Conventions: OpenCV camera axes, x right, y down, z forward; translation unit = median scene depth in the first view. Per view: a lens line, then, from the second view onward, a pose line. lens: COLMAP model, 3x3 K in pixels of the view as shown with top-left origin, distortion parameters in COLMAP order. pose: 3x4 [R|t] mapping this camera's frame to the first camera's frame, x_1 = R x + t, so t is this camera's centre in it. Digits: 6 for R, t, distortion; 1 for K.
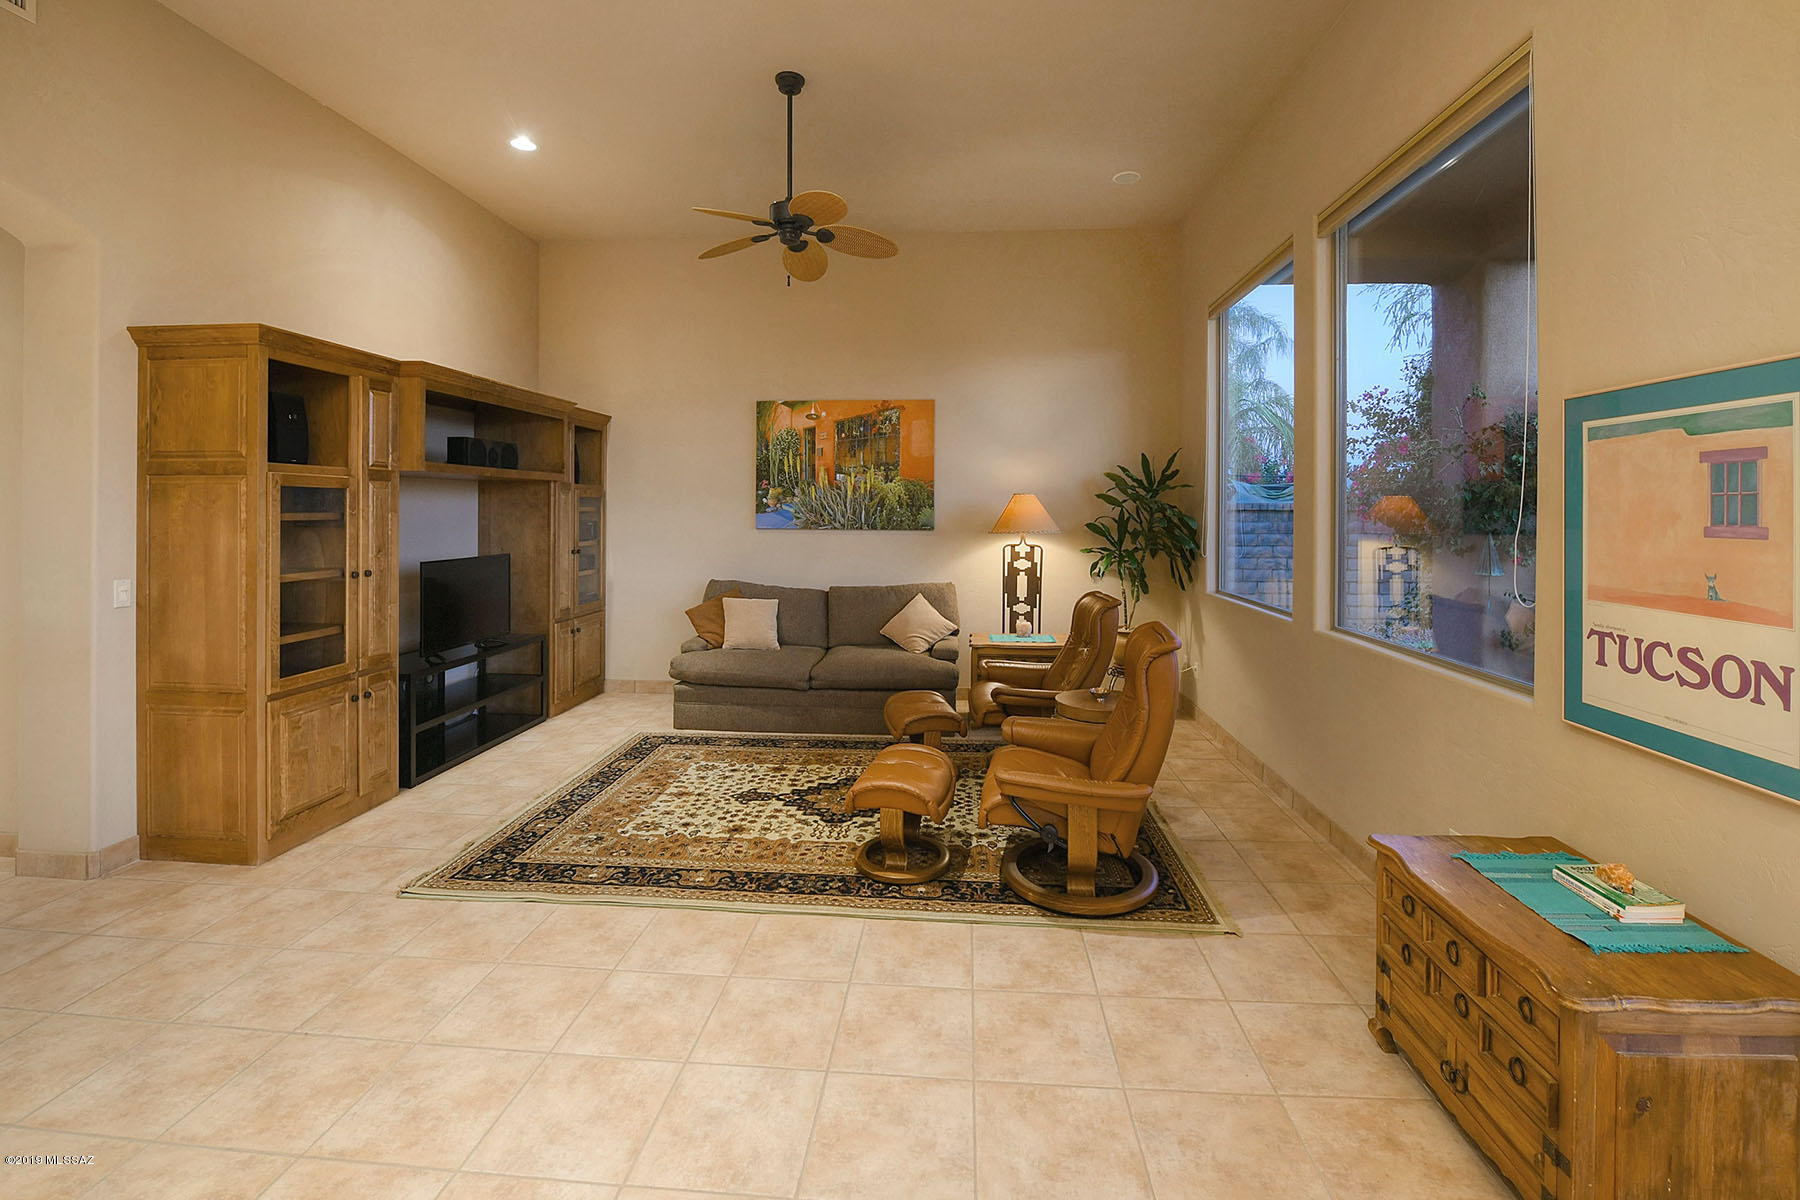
lens RADIAL K [[755.4, 0, 968.0], [0, 755.4, 508.8], [0, 0, 1]] dist [0.018841, -0.010185]
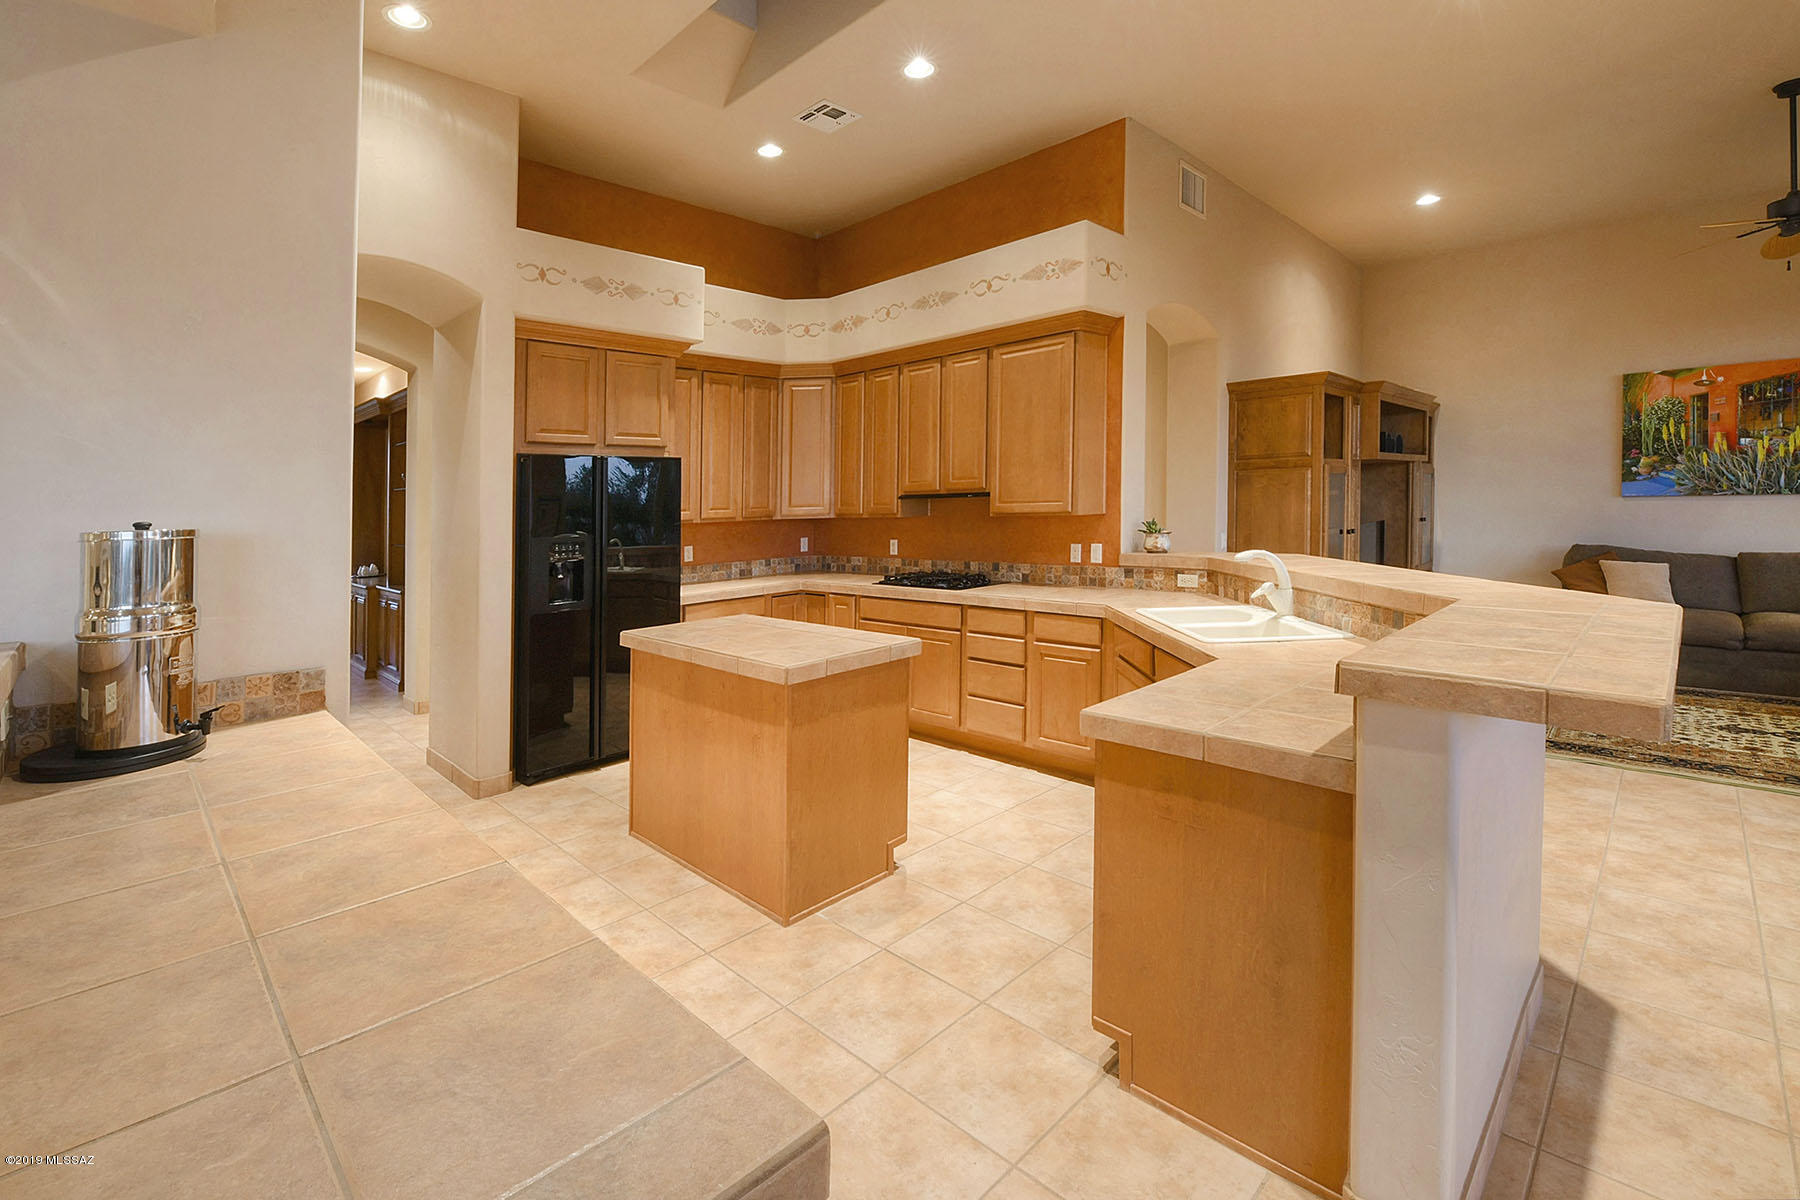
lens RADIAL K [[755.4, 0, 968.0], [0, 755.4, 508.8], [0, 0, 1]] dist [0.018841, -0.010185]
pose [[0.741521, -0.014744, -0.670768, -0.254416], [0.033564, 0.999322, 0.015138, -0.003072], [0.670090, -0.033738, 0.741513, -0.411072]]
